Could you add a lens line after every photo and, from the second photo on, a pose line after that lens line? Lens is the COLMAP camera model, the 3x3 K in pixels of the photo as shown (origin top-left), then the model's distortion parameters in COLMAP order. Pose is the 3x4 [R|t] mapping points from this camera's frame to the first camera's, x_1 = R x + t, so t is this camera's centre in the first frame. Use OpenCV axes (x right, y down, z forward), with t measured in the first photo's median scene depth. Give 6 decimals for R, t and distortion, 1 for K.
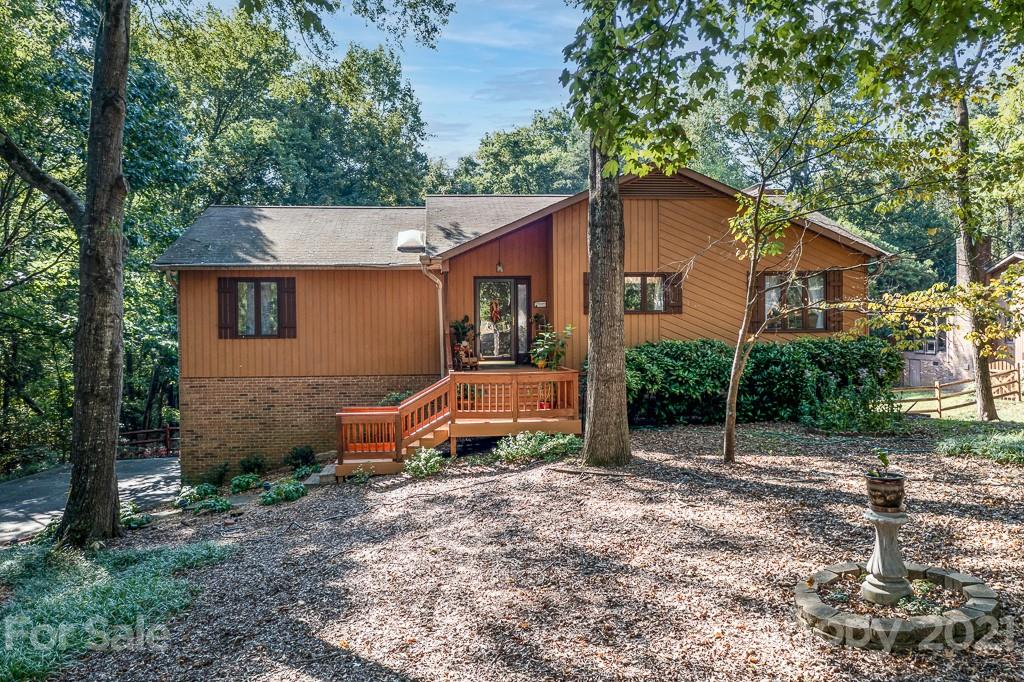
lens RADIAL K [[799.9, 0, 512.0], [0, 799.9, 341.0], [0, 0, 1]] dist [-0.018528, 0.056274]
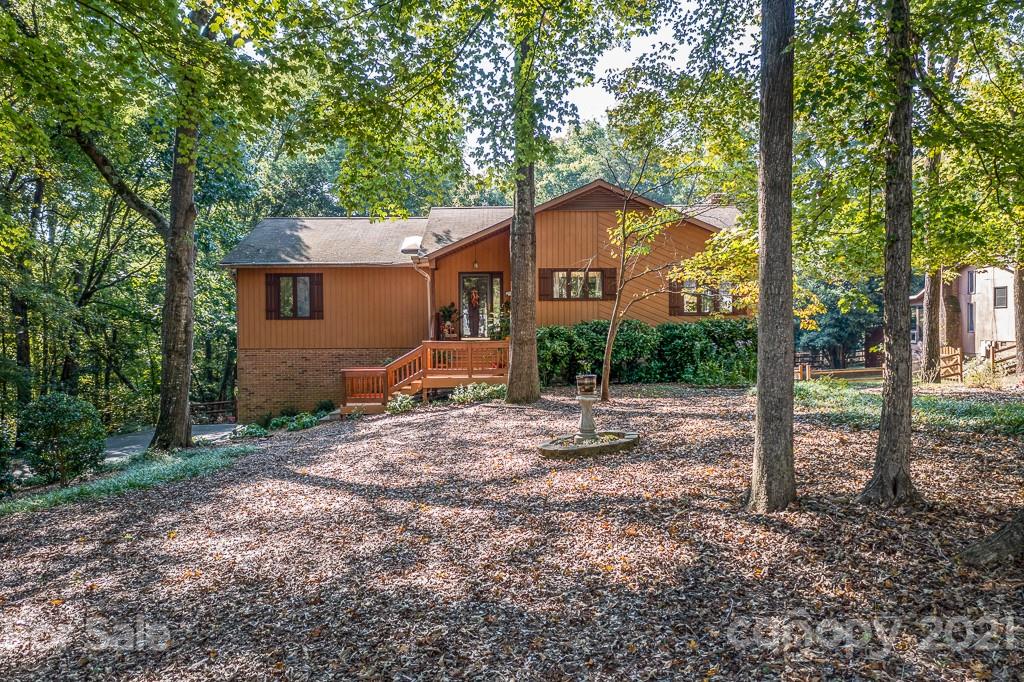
lens RADIAL K [[799.9, 0, 512.0], [0, 799.9, 341.0], [0, 0, 1]] dist [-0.018528, 0.056274]
pose [[0.996062, 0.003586, -0.088582, 0.156915], [-0.003576, 0.999994, 0.000274, 0.030615], [0.088583, 0.000044, 0.996069, -0.285119]]
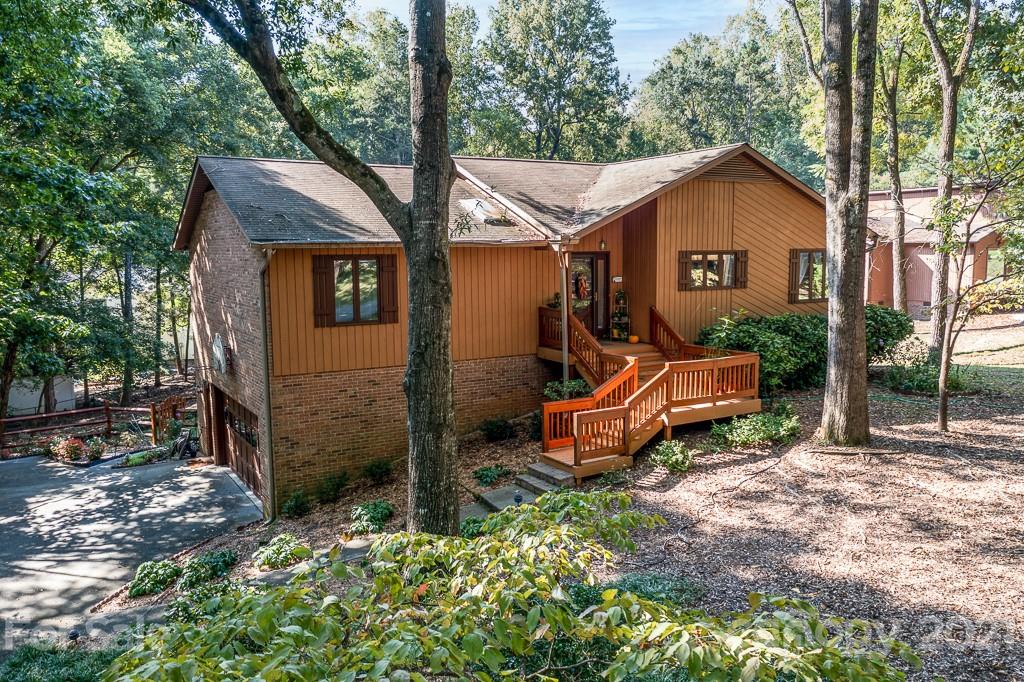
lens RADIAL K [[799.9, 0, 512.0], [0, 799.9, 341.0], [0, 0, 1]] dist [-0.018528, 0.056274]
pose [[0.902646, -0.047969, 0.427702, -0.540944], [0.009231, 0.995699, 0.092190, -0.065076], [-0.430284, -0.079267, 0.899207, 0.145200]]
